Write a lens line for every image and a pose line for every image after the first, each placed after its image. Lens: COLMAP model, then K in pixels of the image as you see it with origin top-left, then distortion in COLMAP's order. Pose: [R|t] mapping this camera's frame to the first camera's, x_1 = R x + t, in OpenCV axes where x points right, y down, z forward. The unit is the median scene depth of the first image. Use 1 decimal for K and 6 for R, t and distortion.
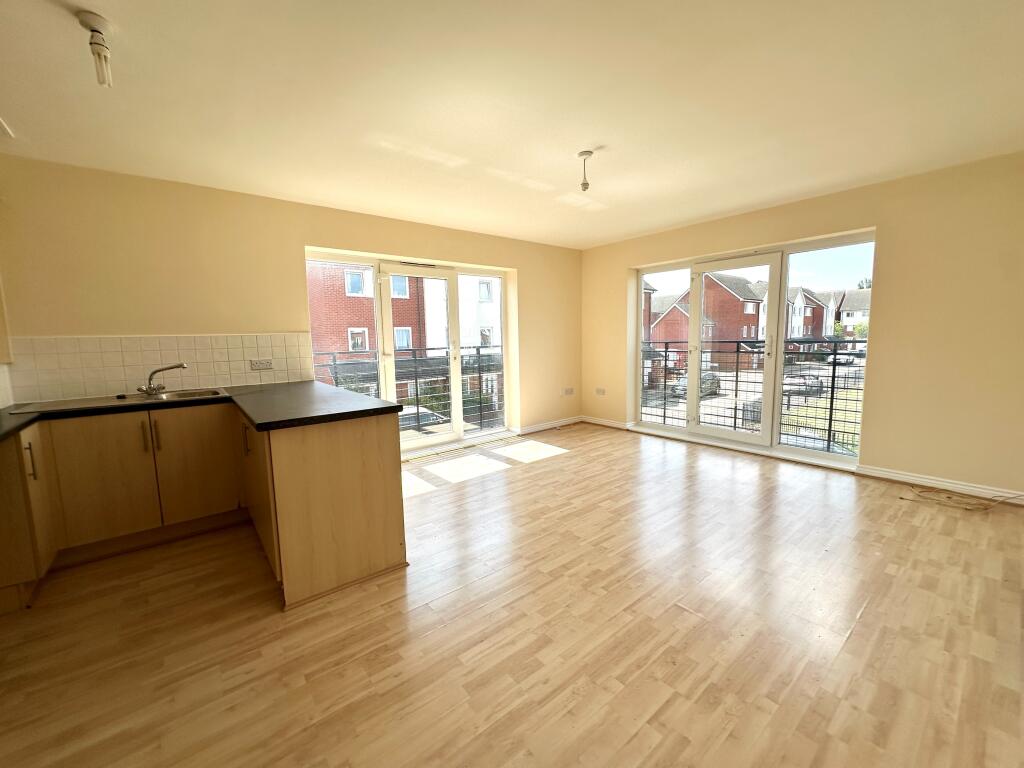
lens RADIAL K [[410.6, 0, 510.7], [0, 410.6, 385.8], [0, 0, 1]] dist [-0.000459, -0.000161]
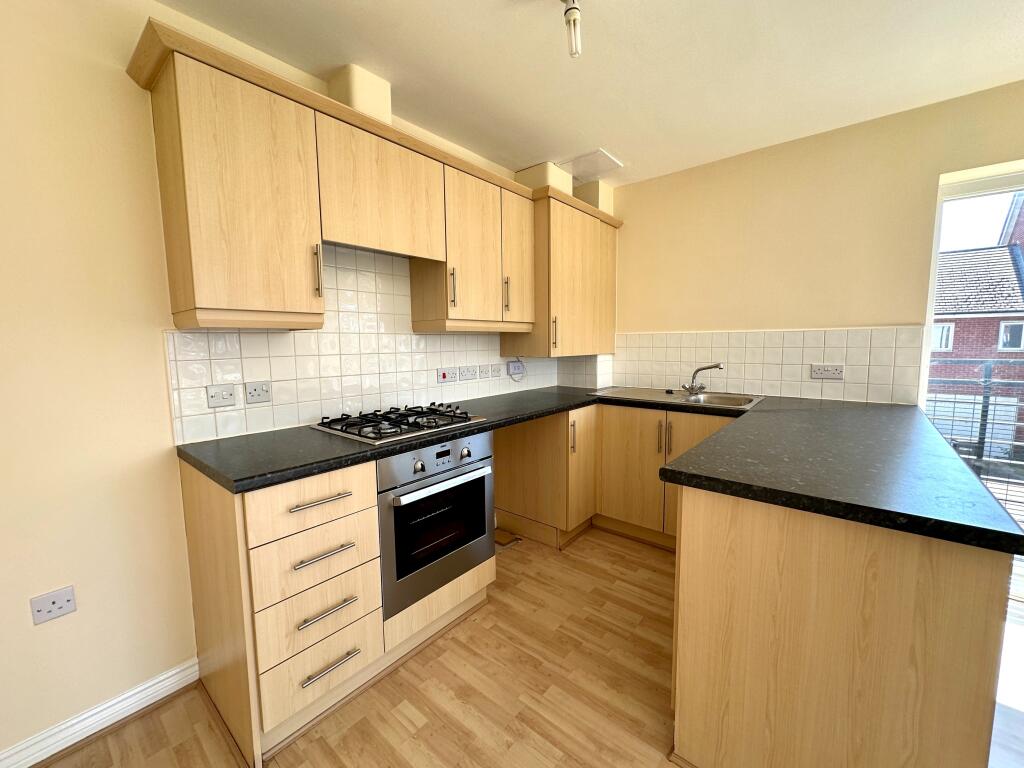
lens RADIAL K [[410.6, 0, 510.9], [0, 410.6, 379.5], [0, 0, 1]] dist [-0.000459, -0.000161]
pose [[0.196665, 0.113251, -0.973908, -0.027656], [-0.113922, 0.989218, 0.092027, -0.045334], [0.973830, 0.092851, 0.207447, 0.350078]]
